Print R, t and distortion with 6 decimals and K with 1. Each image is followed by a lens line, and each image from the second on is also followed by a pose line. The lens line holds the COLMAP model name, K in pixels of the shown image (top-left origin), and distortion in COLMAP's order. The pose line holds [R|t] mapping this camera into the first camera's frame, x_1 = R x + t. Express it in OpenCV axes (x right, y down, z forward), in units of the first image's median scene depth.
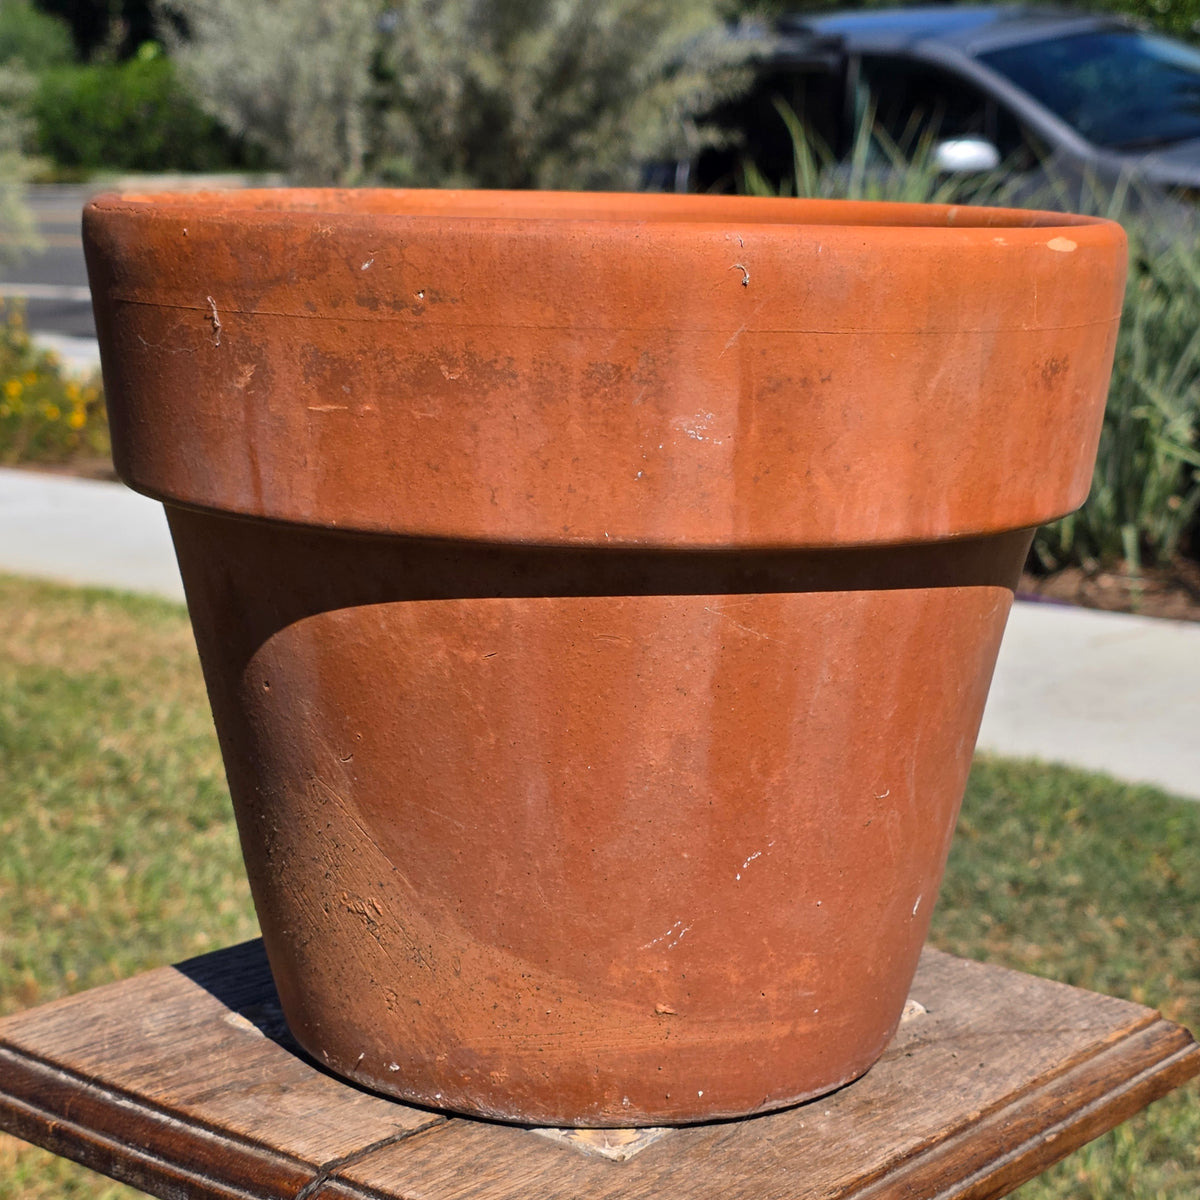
lens RADIAL K [[2472.1, 0, 615.2], [0, 2472.1, 617.3], [0, 0, 1]] dist [0.093844, 0.000000]
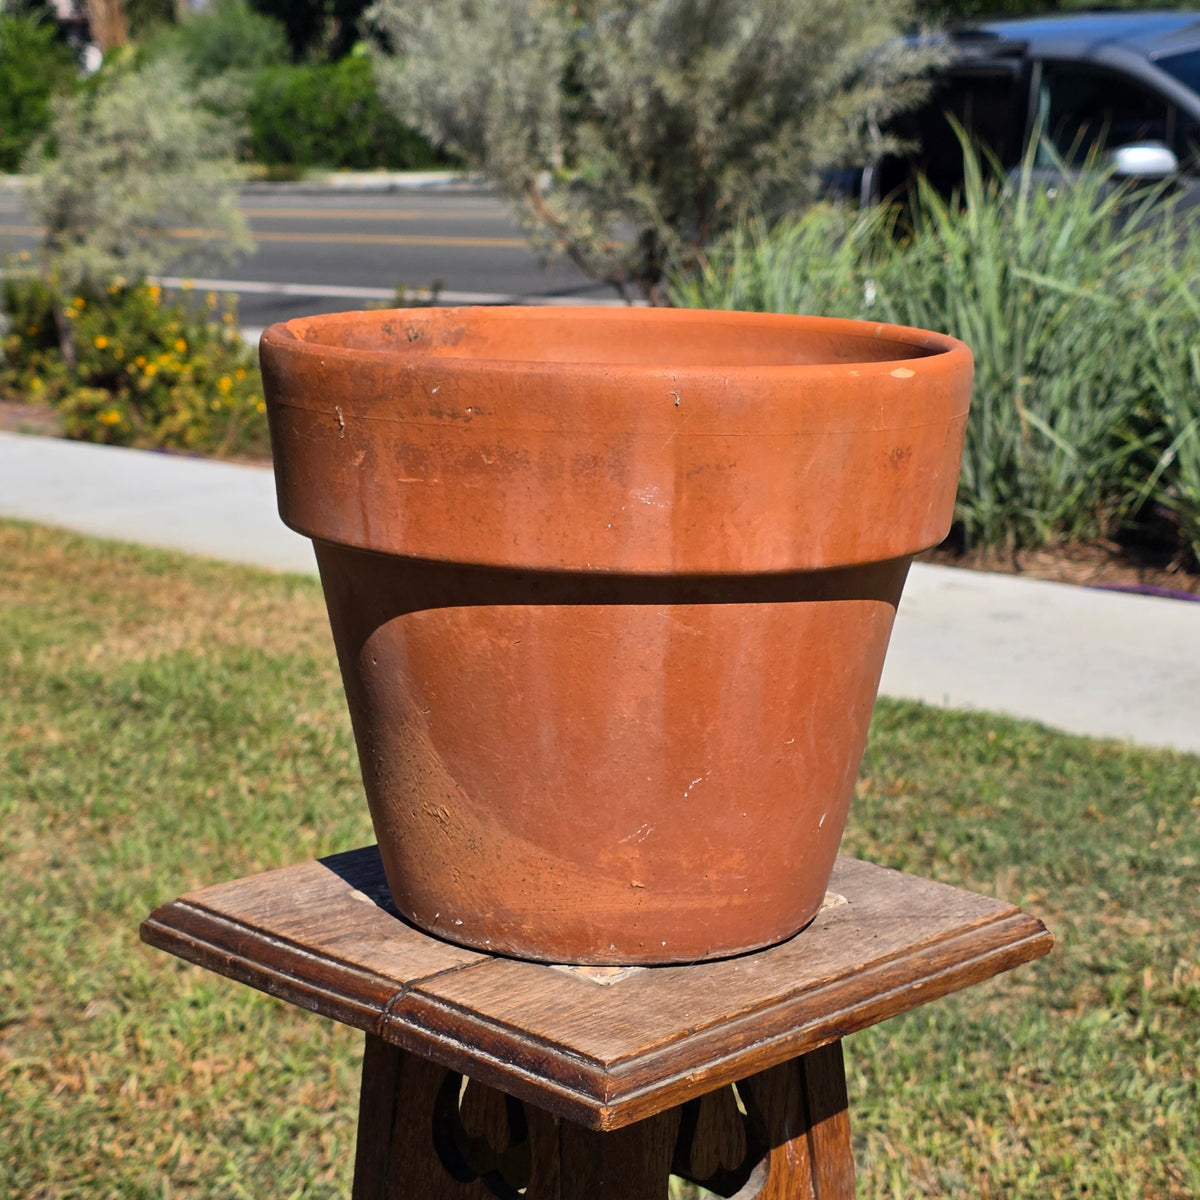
lens RADIAL K [[2472.1, 0, 622.6], [0, 2472.1, 558.3], [0, 0, 1]] dist [0.093844, 0.000000]
pose [[0.996921, 0.011941, -0.077492, 0.121315], [-0.013383, 0.999746, -0.018120, -0.008955], [0.077256, 0.019102, 0.996828, -0.468323]]
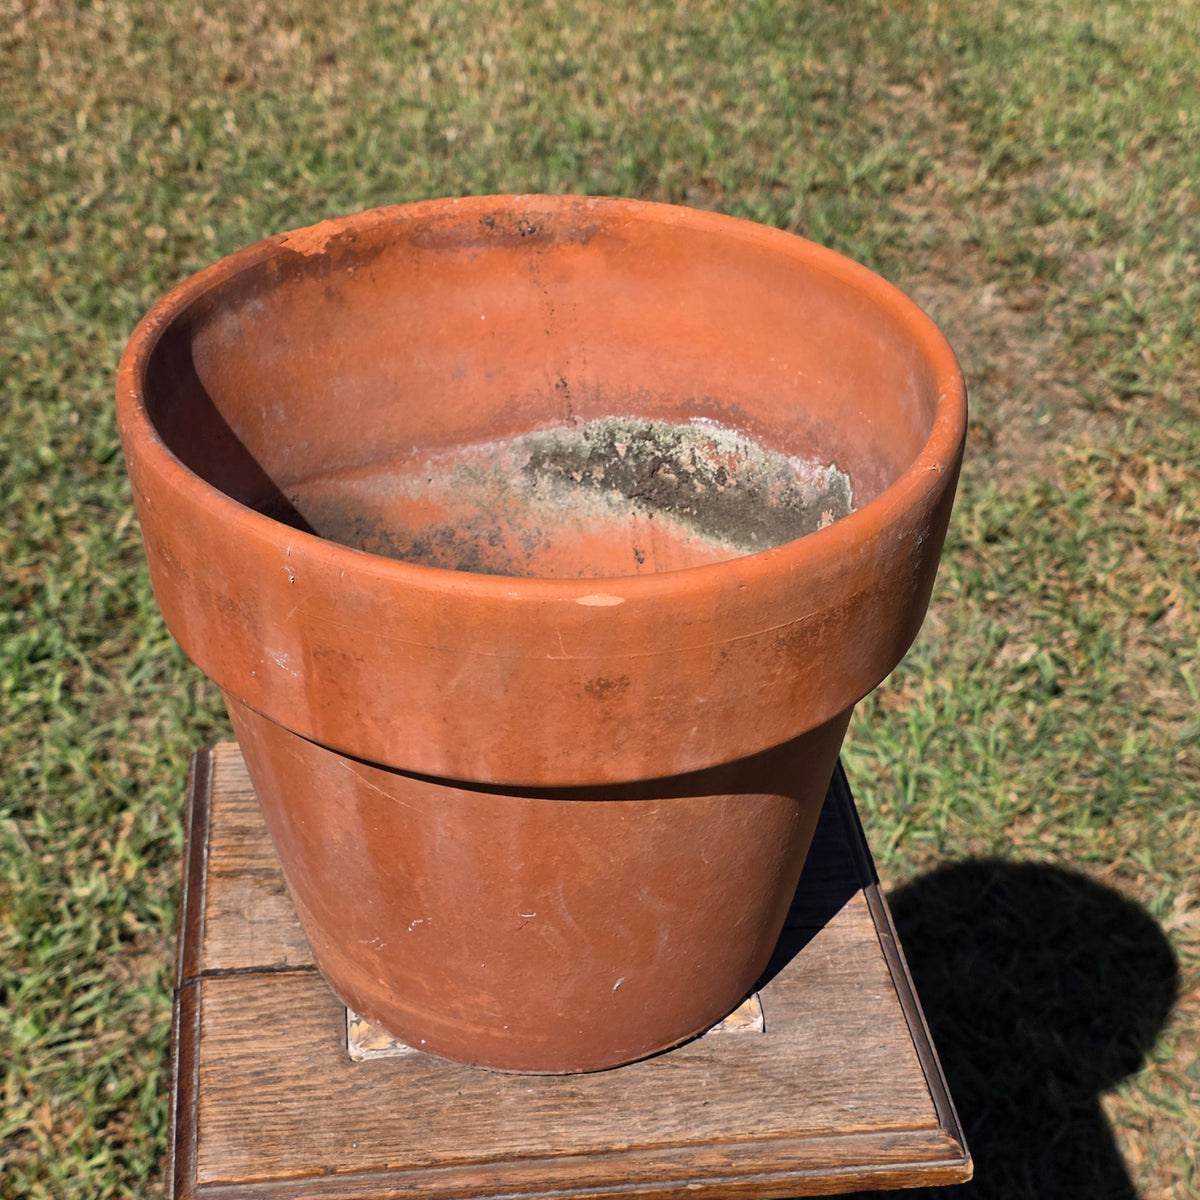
lens RADIAL K [[2472.1, 0, 604.1], [0, 2472.1, 598.4], [0, 0, 1]] dist [0.093844, 0.000000]
pose [[0.712938, 0.365217, -0.598611, 0.827421], [-0.129417, 0.907528, 0.399555, -0.580763], [0.689181, -0.207388, 0.694277, 0.182275]]
